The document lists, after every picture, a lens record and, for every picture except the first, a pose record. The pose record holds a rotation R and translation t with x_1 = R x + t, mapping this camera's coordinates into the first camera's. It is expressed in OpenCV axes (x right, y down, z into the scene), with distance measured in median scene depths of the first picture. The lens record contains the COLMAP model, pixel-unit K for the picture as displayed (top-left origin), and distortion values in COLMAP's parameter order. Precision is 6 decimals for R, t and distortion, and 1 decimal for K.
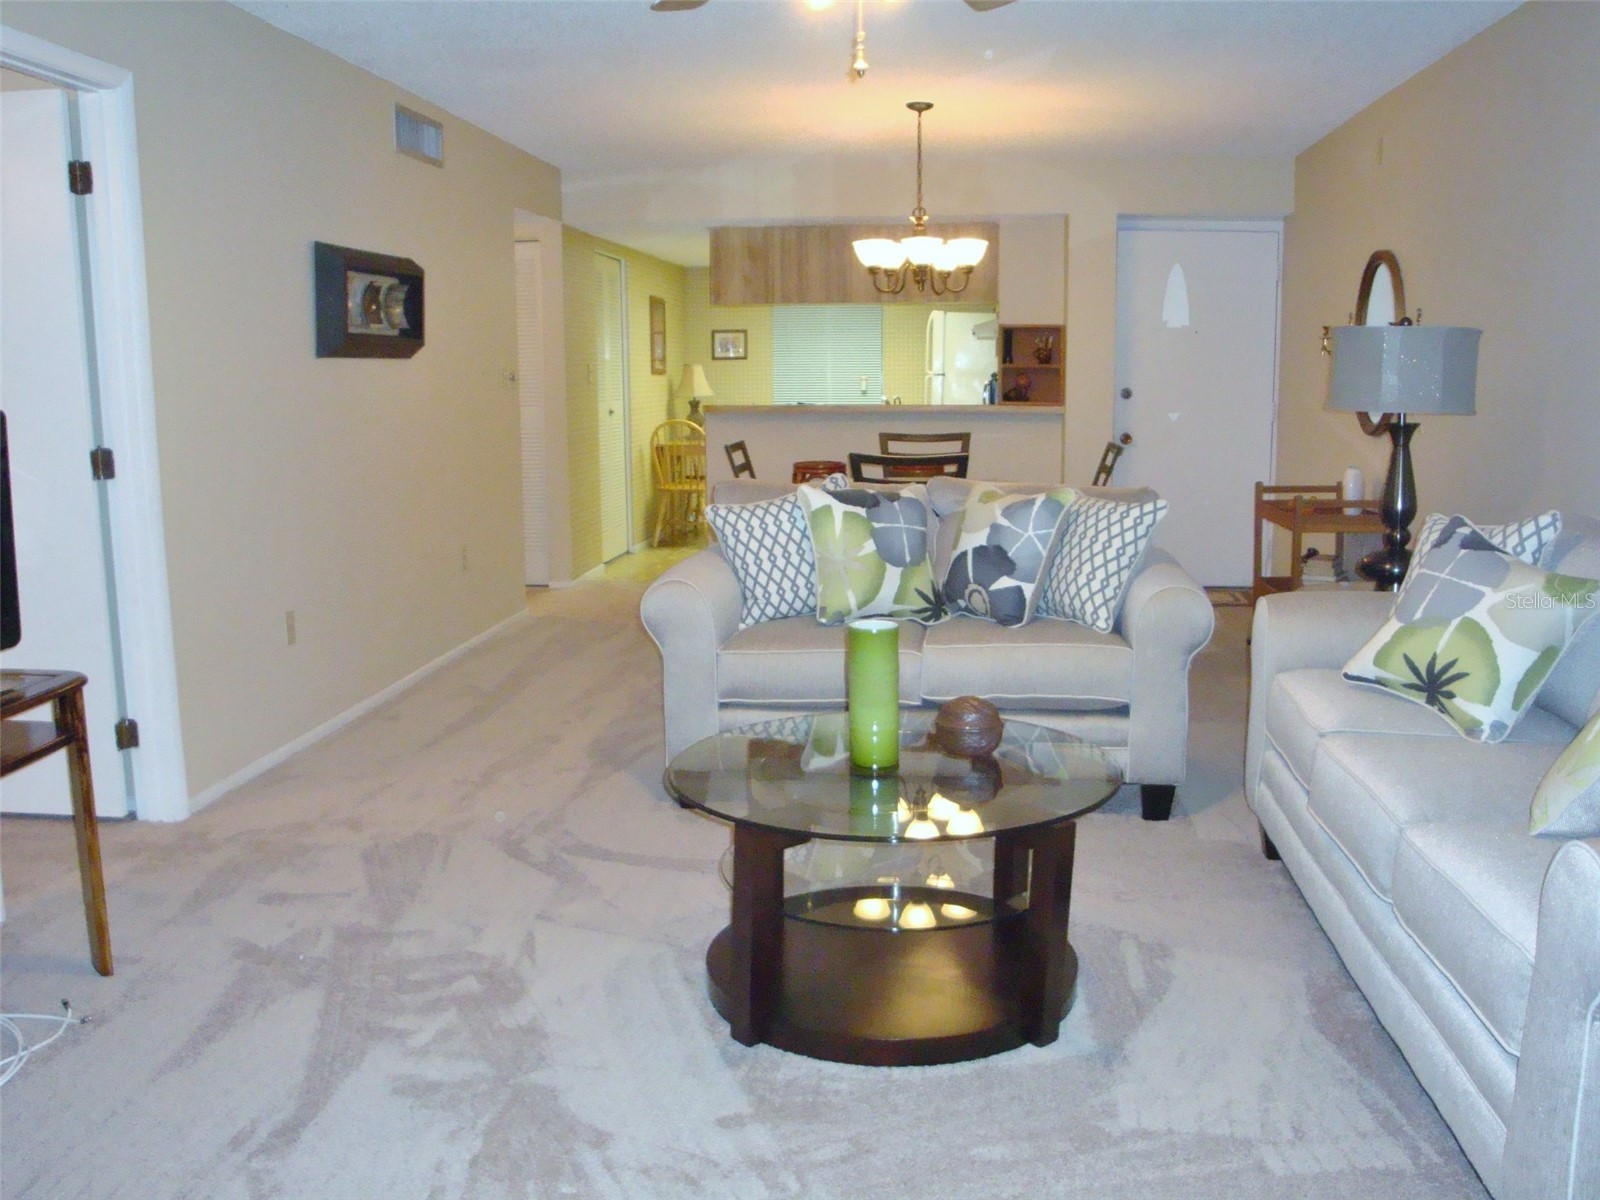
lens RADIAL K [[1413.2, 0, 800.5], [0, 1413.2, 599.0], [0, 0, 1]] dist [-0.066612, 0.000098]
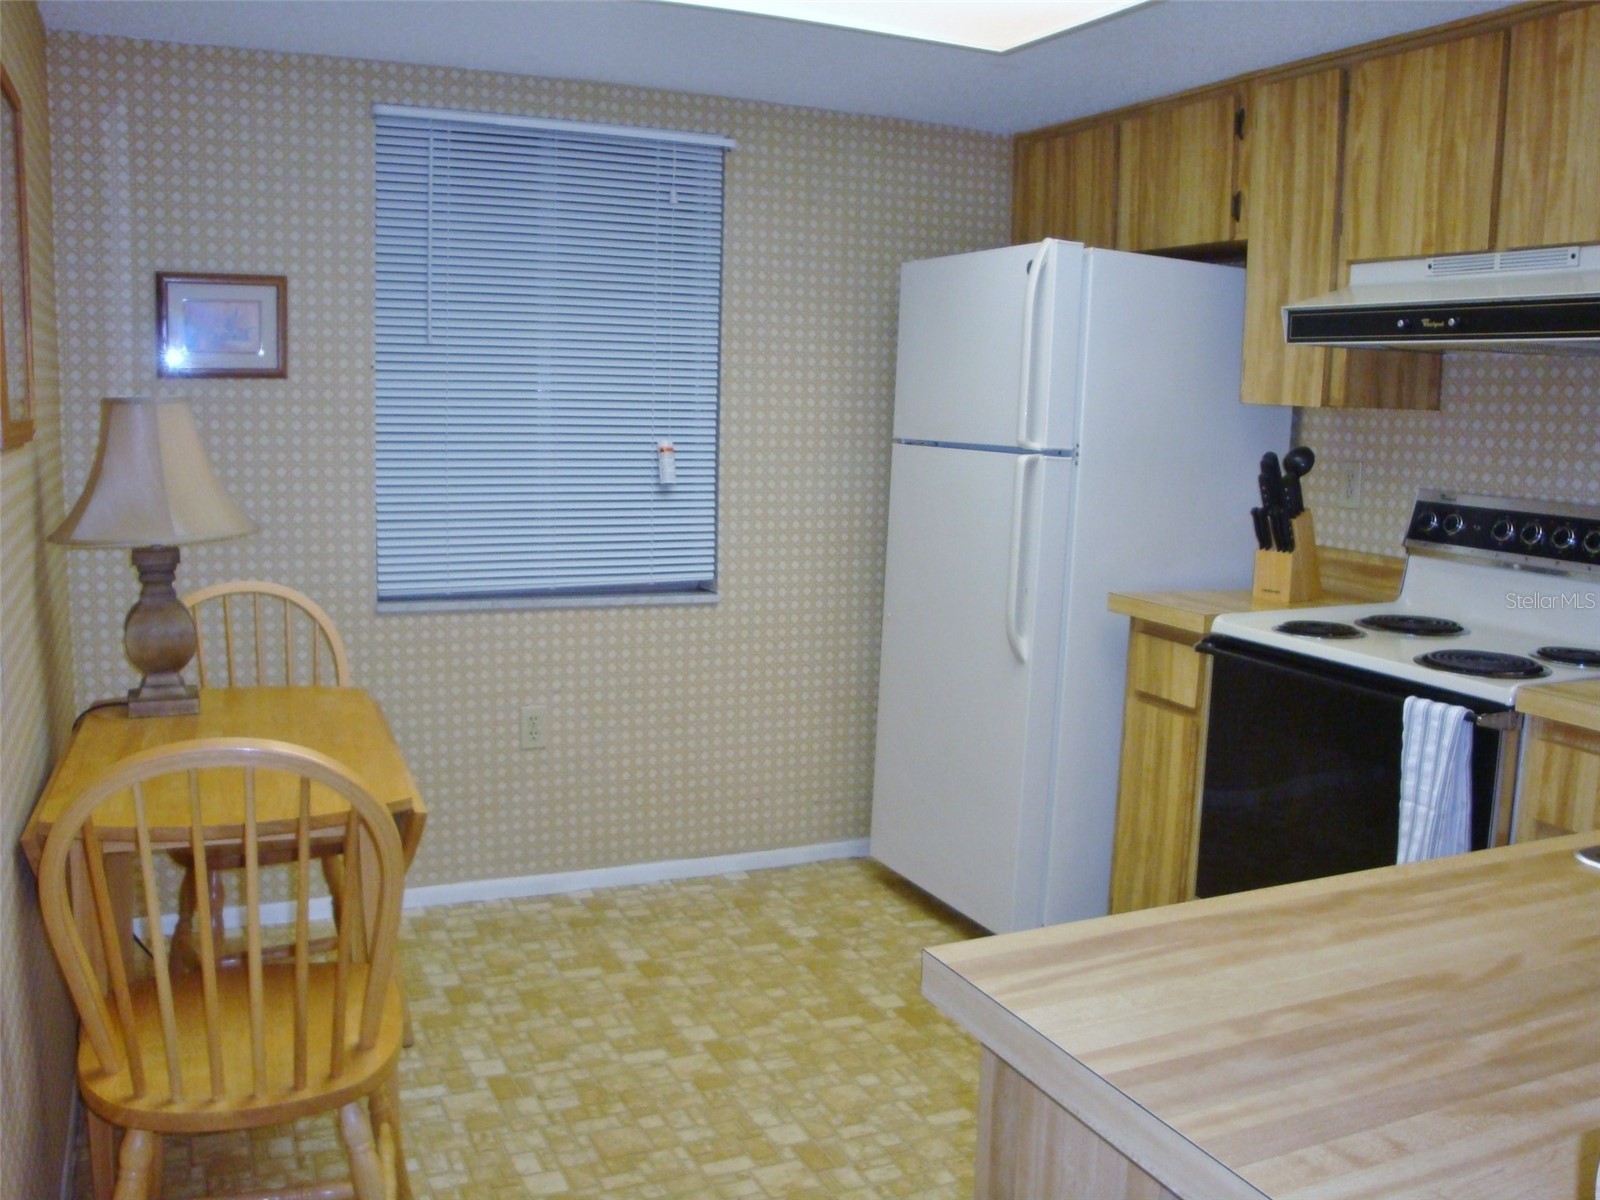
lens RADIAL K [[1413.2, 0, 799.8], [0, 1413.2, 599.3], [0, 0, 1]] dist [-0.066612, 0.000098]
pose [[0.856832, -0.052073, 0.512960, -0.097678], [0.061556, 0.998103, -0.001499, -0.117923], [-0.511908, 0.032860, 0.858411, 0.702244]]
